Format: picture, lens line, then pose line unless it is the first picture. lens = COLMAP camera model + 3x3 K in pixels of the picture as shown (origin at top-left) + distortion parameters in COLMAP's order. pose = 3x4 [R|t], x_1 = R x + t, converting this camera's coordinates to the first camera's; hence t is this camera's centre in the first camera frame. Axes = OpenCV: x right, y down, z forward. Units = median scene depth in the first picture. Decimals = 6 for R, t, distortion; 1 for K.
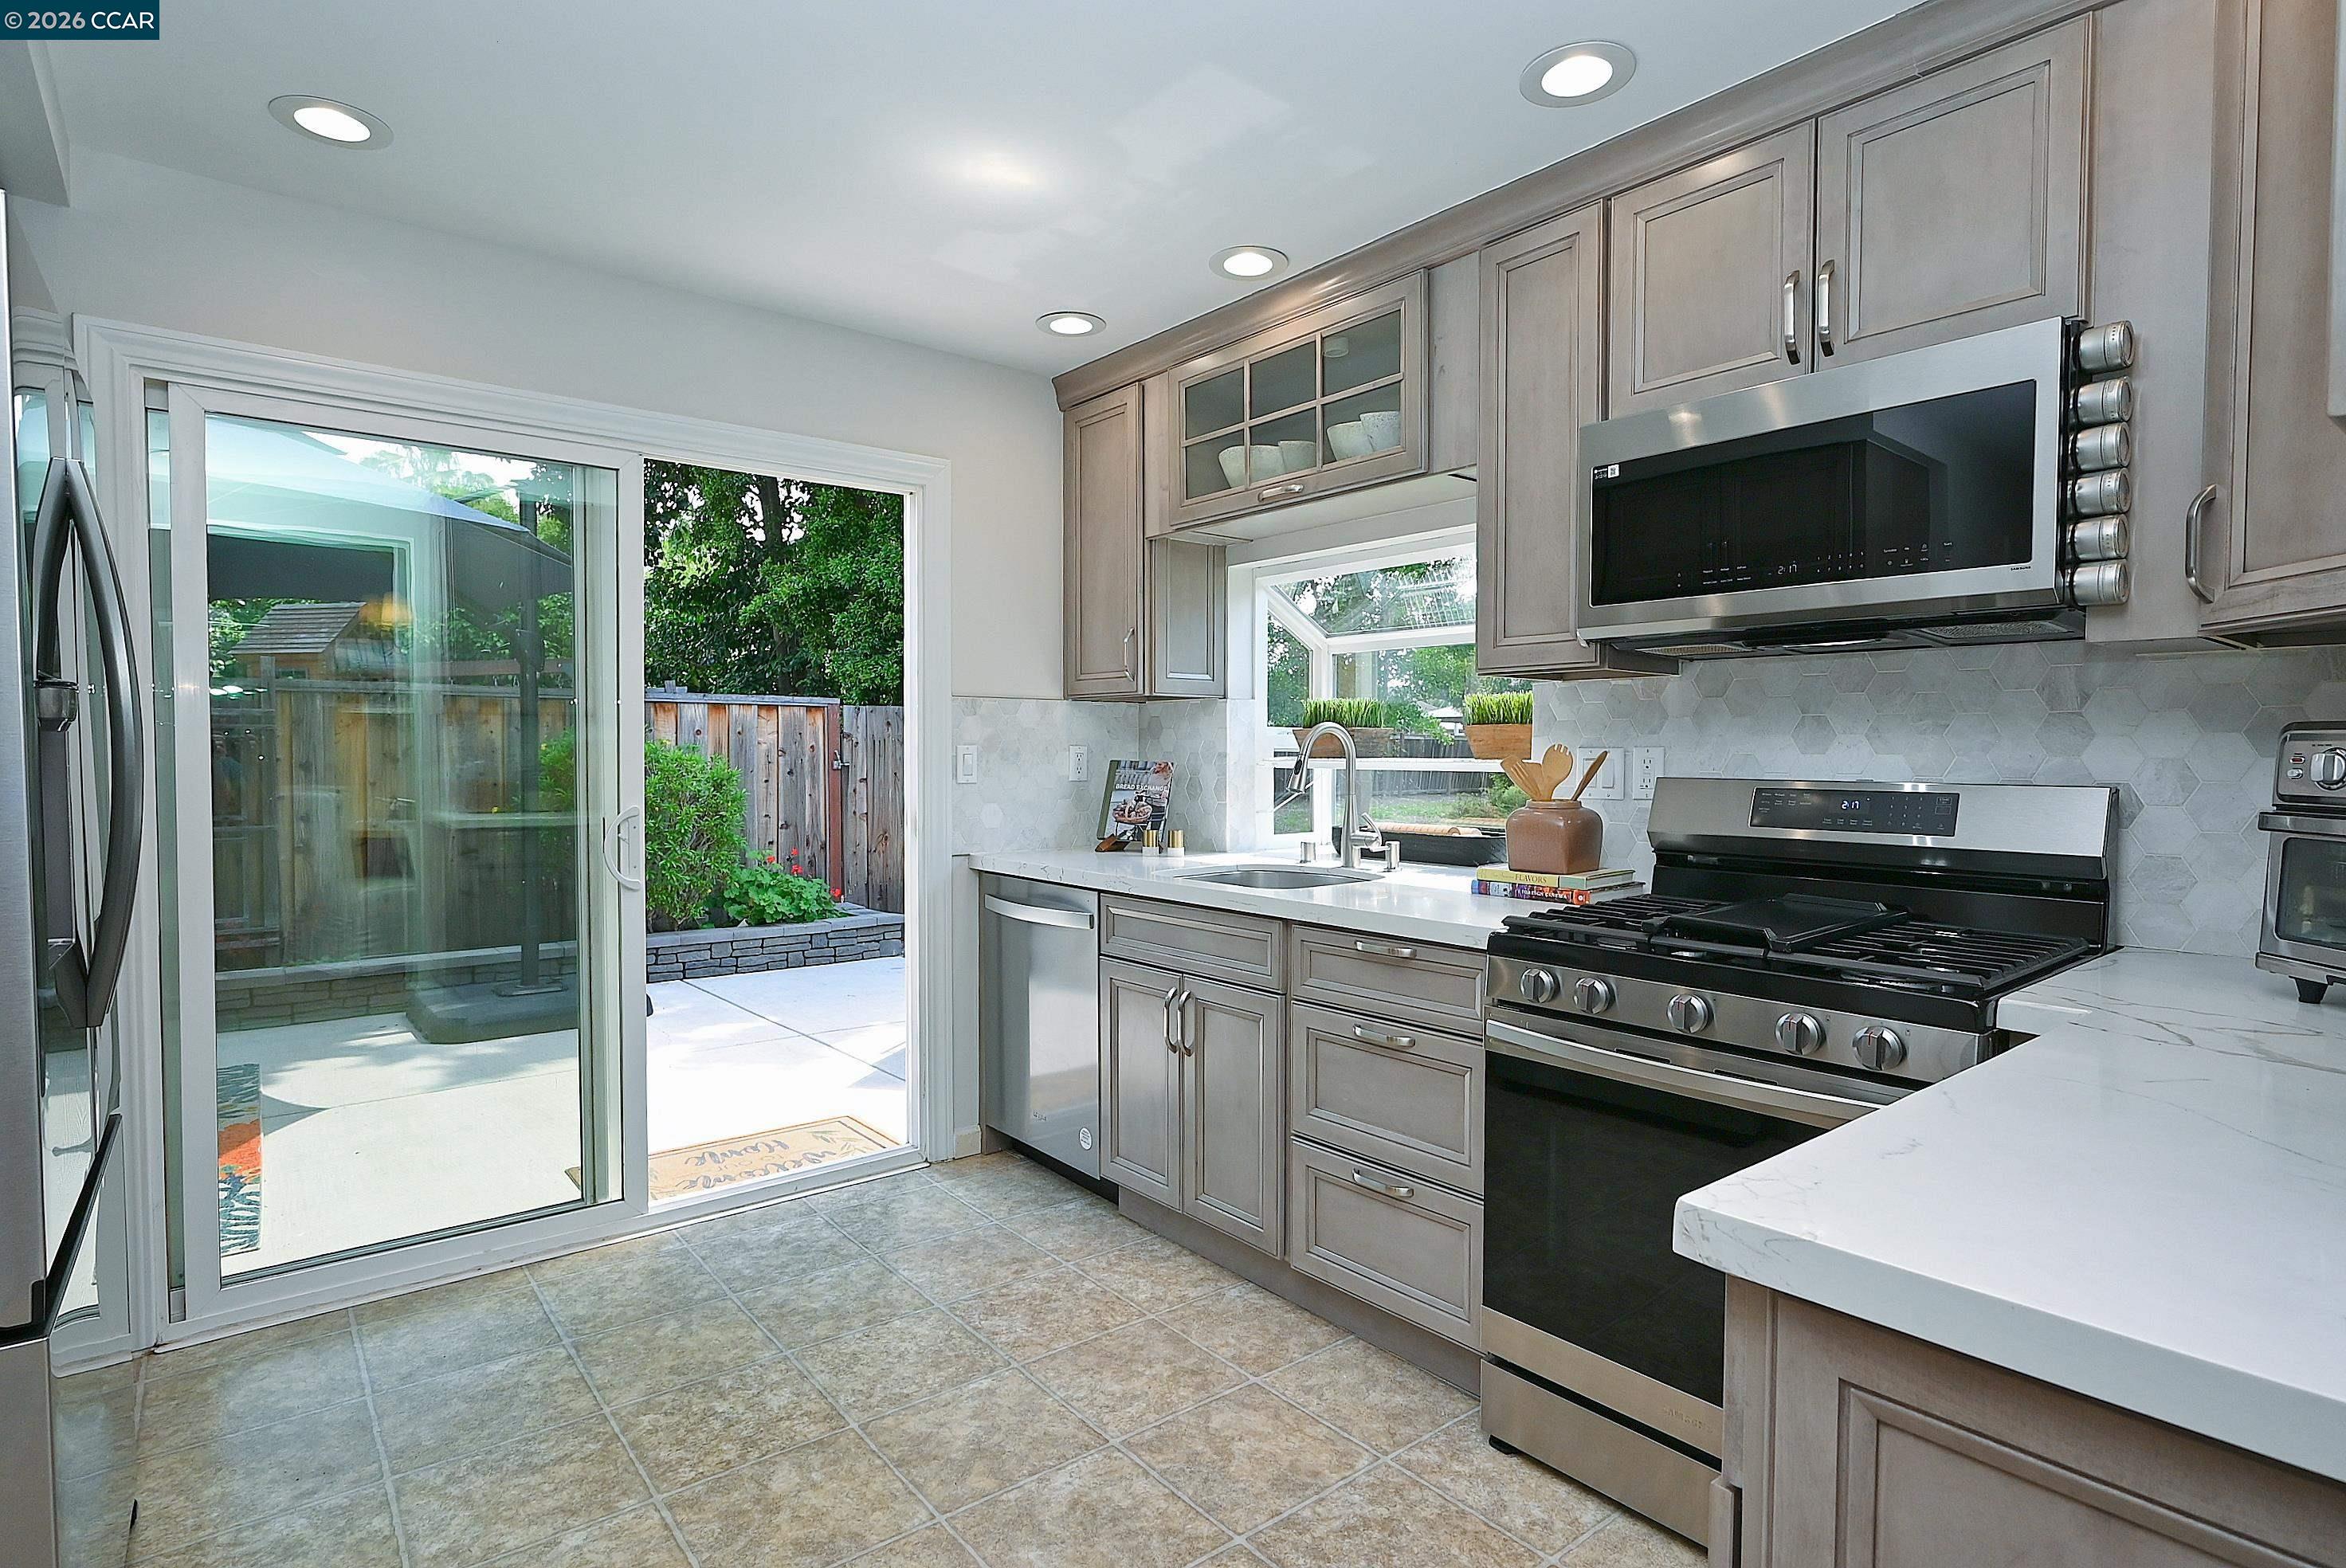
lens RADIAL K [[1186.2, 0, 1173.0], [0, 1186.2, 784.0], [0, 0, 1]] dist [-0.001316, 0.001231]
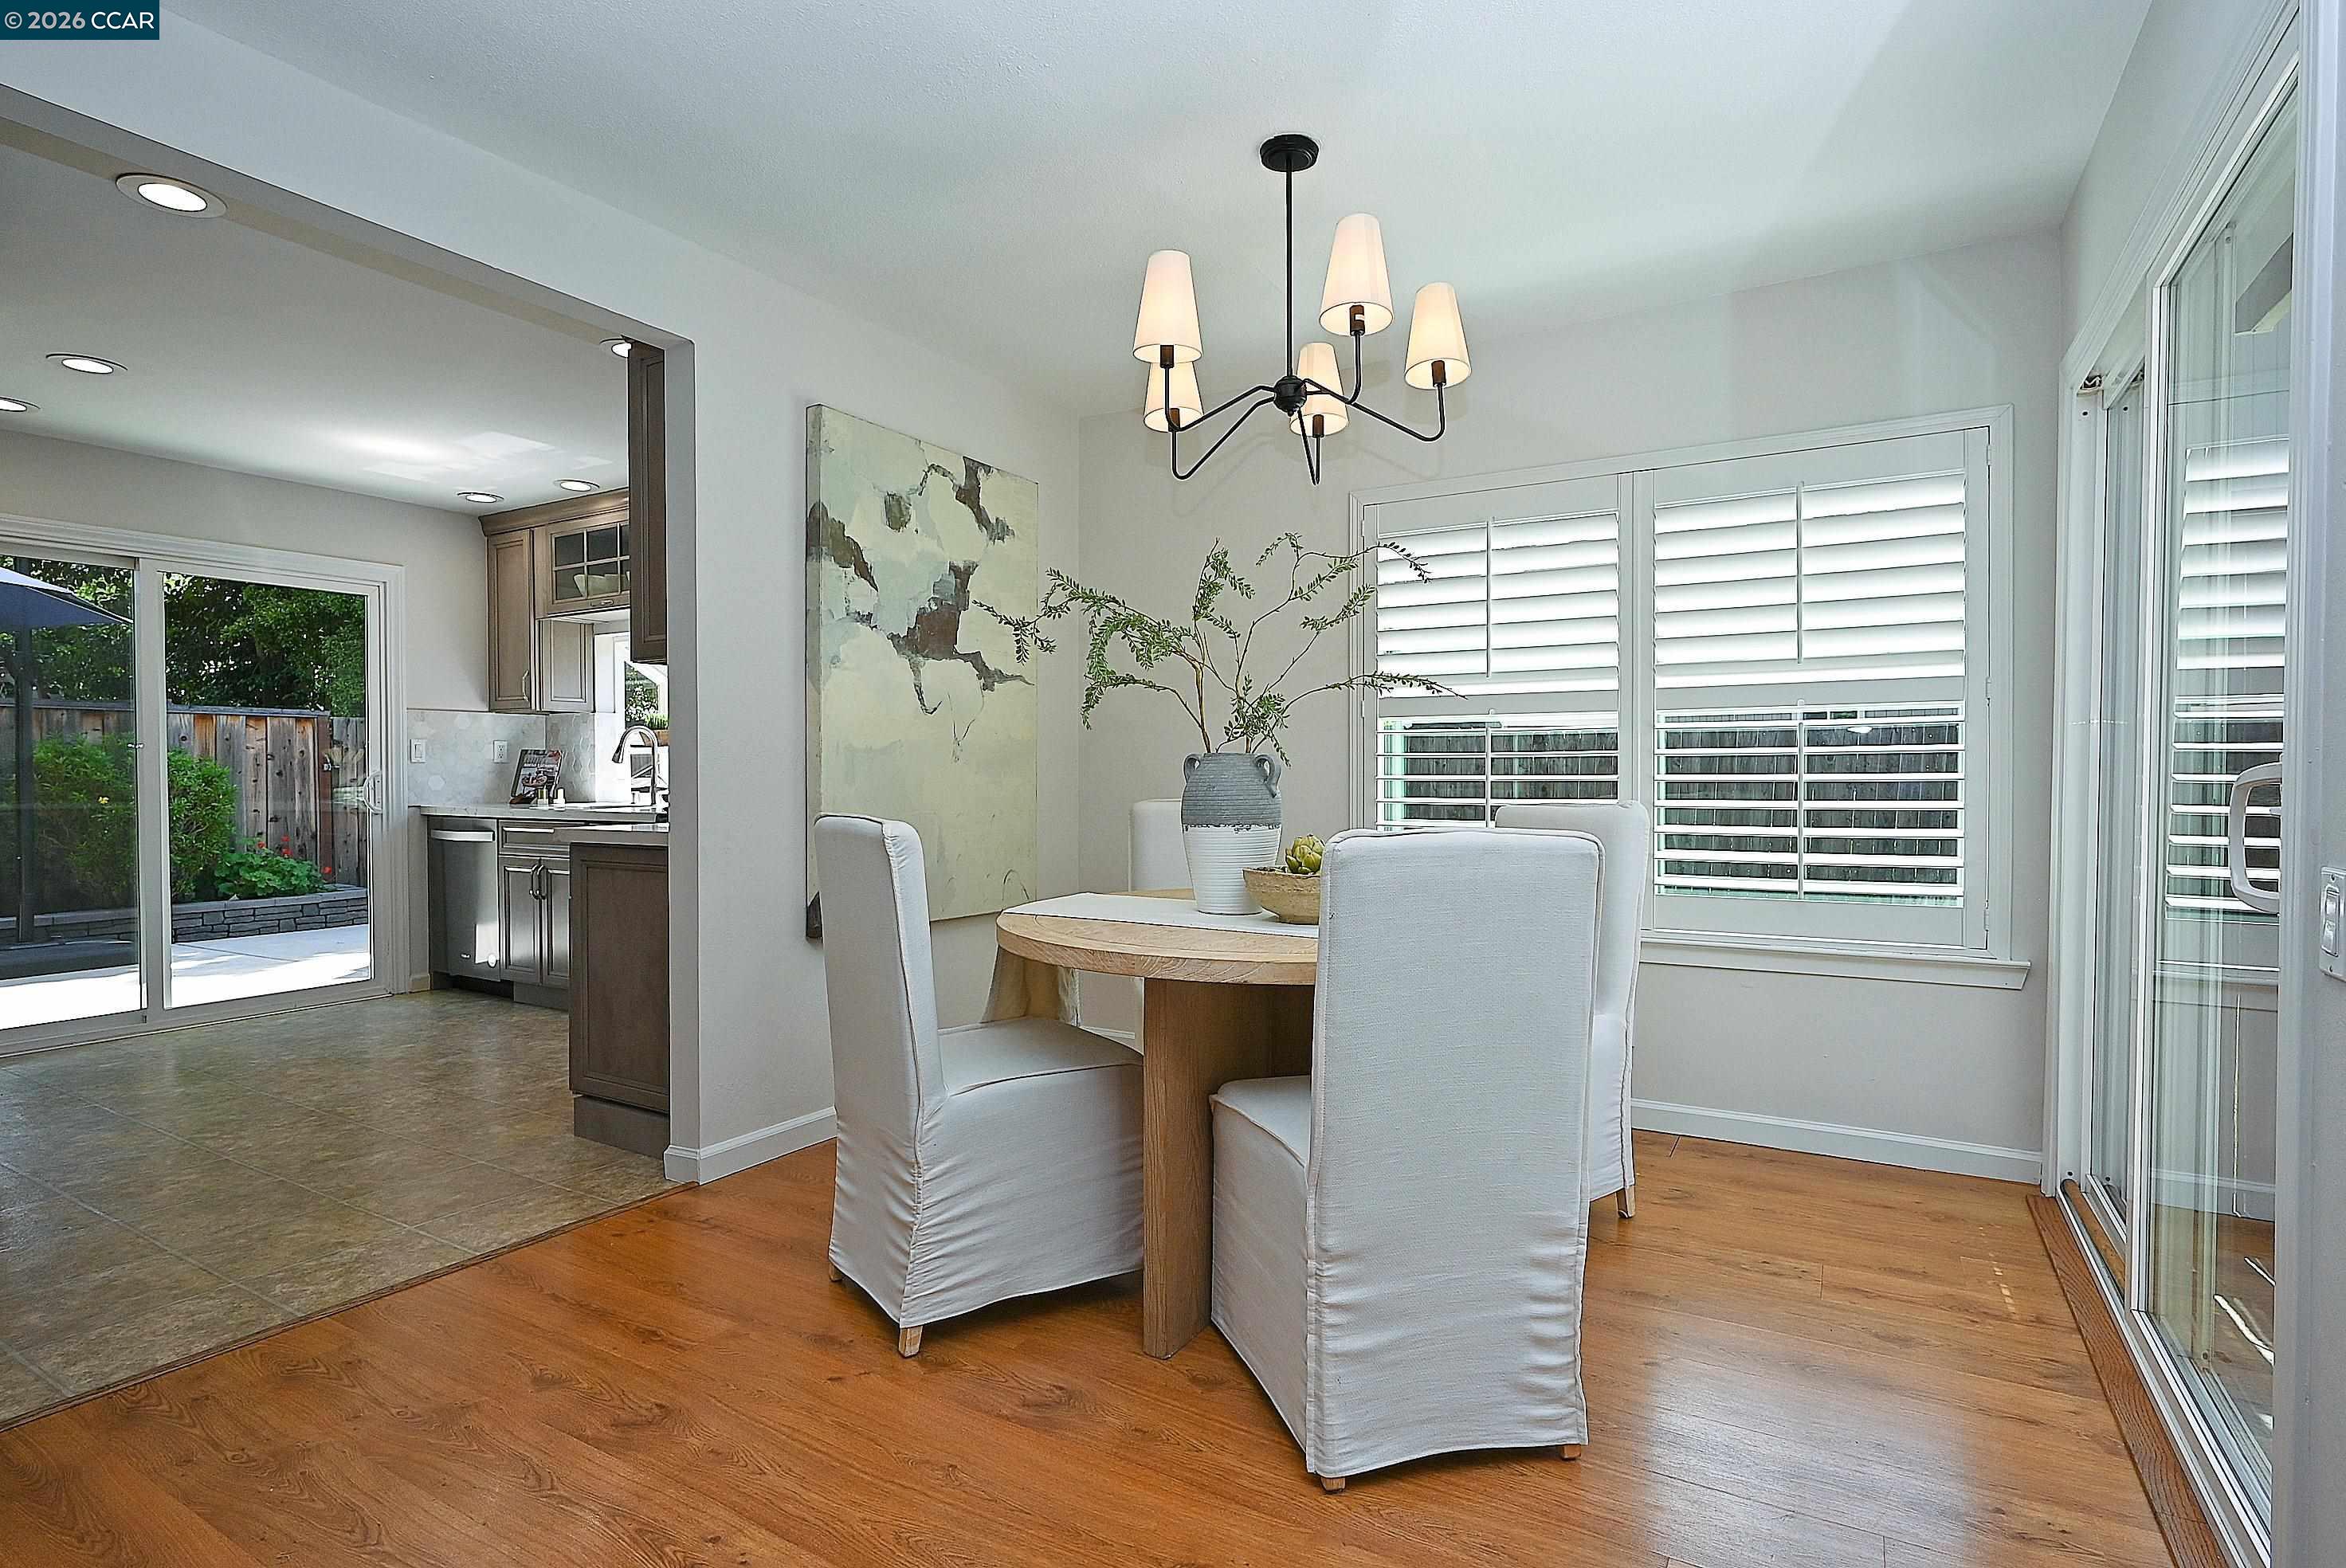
lens RADIAL K [[1155.4, 0, 1172.9], [0, 1155.4, 790.4], [0, 0, 1]] dist [-0.001898, 0.001007]
pose [[0.938246, -0.010000, 0.345825, 0.243650], [0.013847, 0.999867, -0.008655, 0.063799], [-0.345692, 0.012909, 0.938259, -0.824865]]
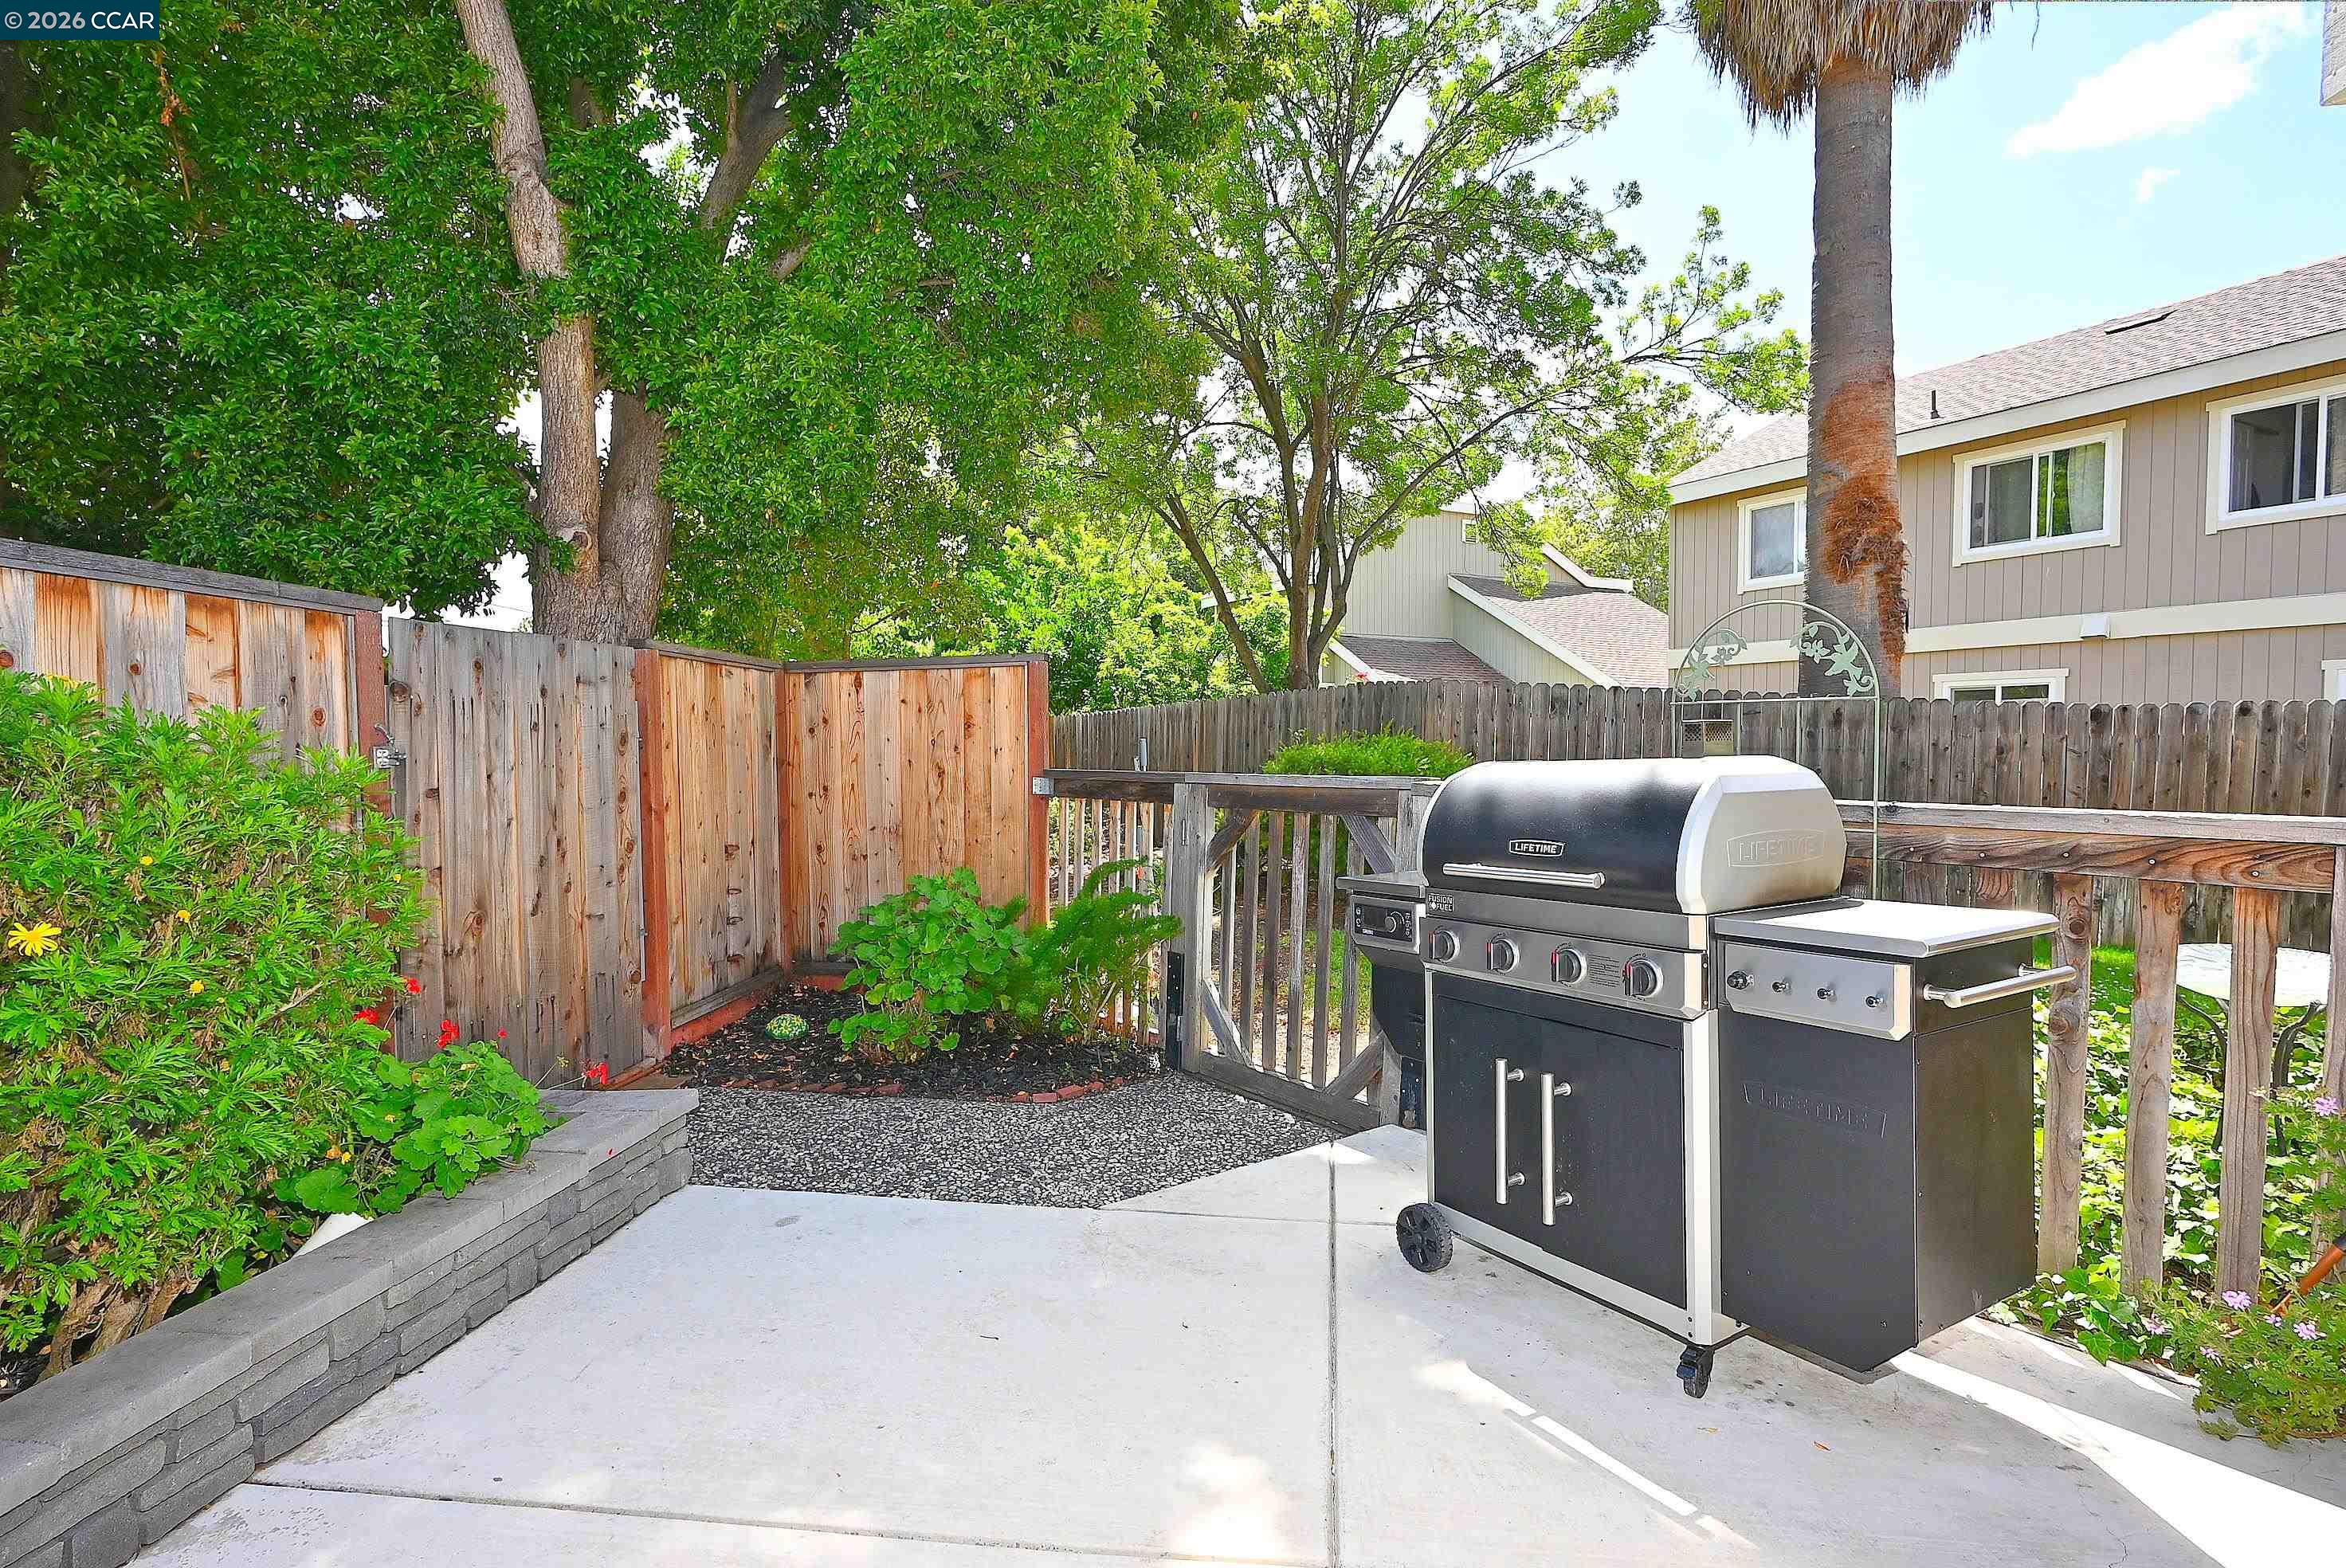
lens RADIAL K [[1140.7, 0, 1167.5], [0, 1140.7, 780.6], [0, 0, 1]] dist [-0.000019, 0.000190]
pose [[0.734502, -0.023023, 0.678216, -0.797903], [0.020396, 0.999722, 0.011848, -0.014159], [-0.678300, 0.005130, 0.734767, 1.168696]]
